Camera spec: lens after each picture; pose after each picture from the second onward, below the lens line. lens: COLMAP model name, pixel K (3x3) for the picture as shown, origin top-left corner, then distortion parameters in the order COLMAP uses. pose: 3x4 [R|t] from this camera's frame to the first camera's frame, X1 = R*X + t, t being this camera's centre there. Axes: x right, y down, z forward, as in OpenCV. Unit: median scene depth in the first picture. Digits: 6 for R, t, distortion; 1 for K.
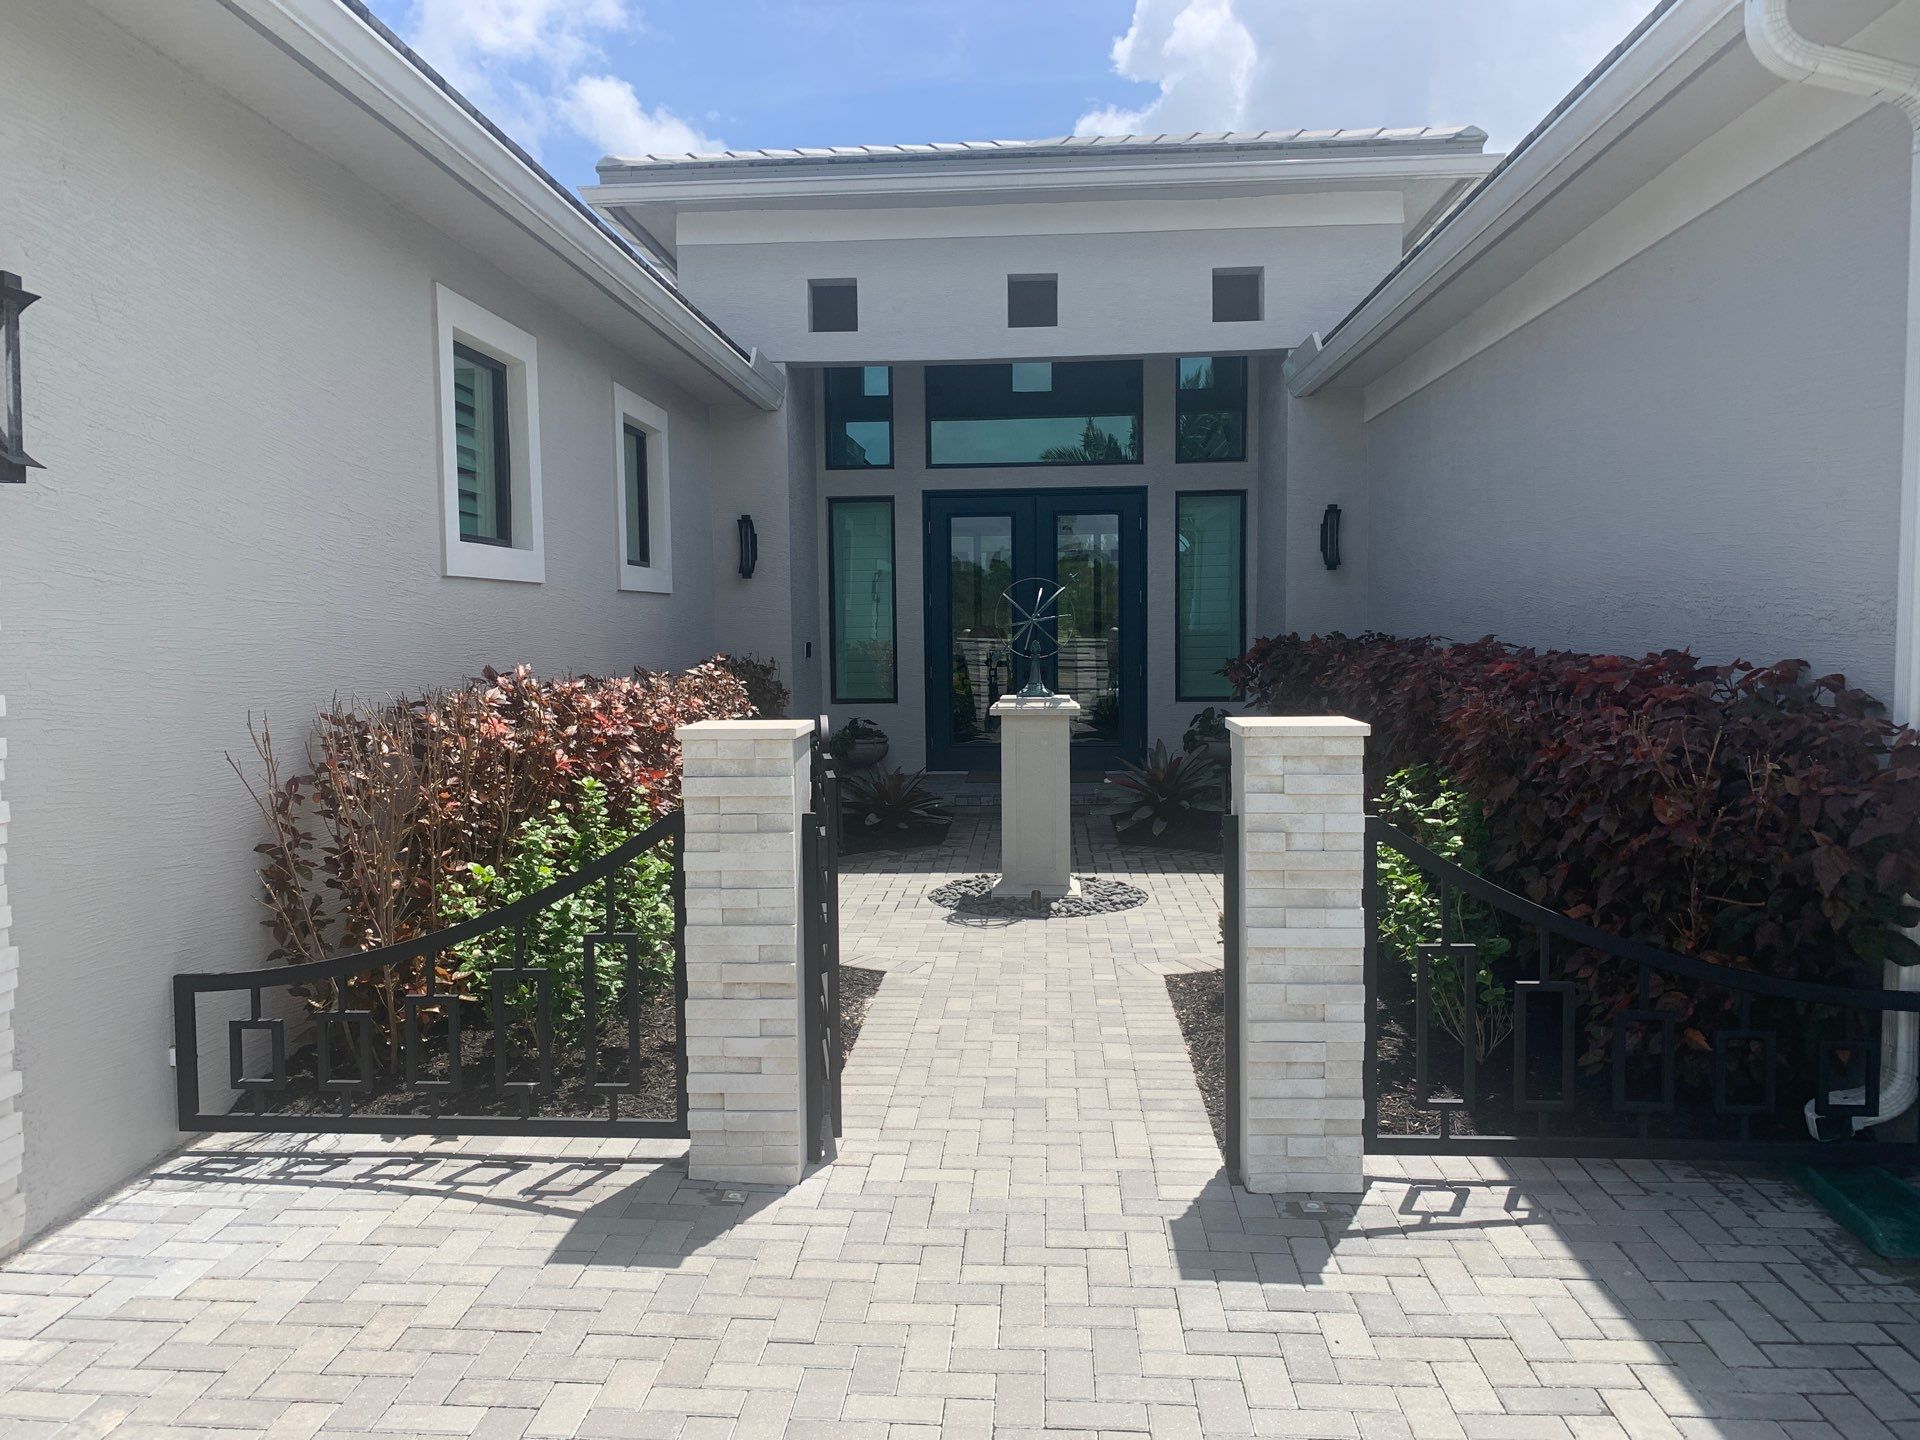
lens RADIAL K [[1275.9, 0, 960.0], [0, 1275.9, 720.0], [0, 0, 1]] dist [0.069193, -0.063931]
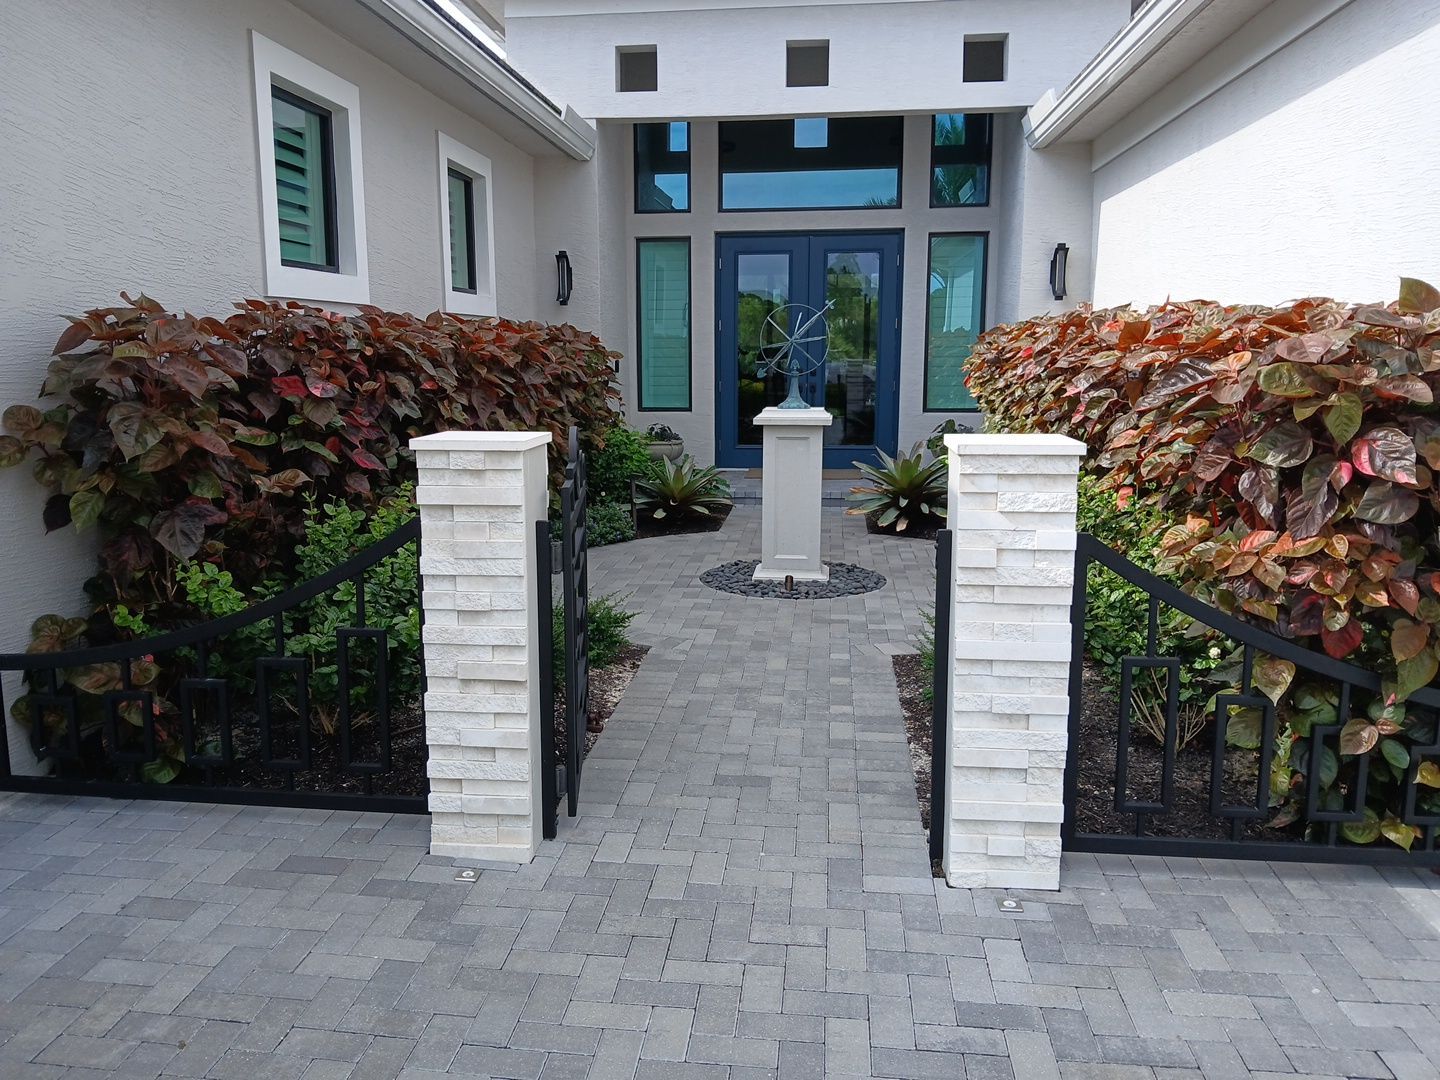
lens RADIAL K [[974.7, 0, 720.0], [0, 974.7, 540.0], [0, 0, 1]] dist [0.039063, -0.067241]
pose [[0.999042, 0.014658, -0.041227, 0.040669], [-0.009680, 0.992913, 0.118445, -0.004675], [0.042671, -0.117932, 0.992104, 0.142857]]
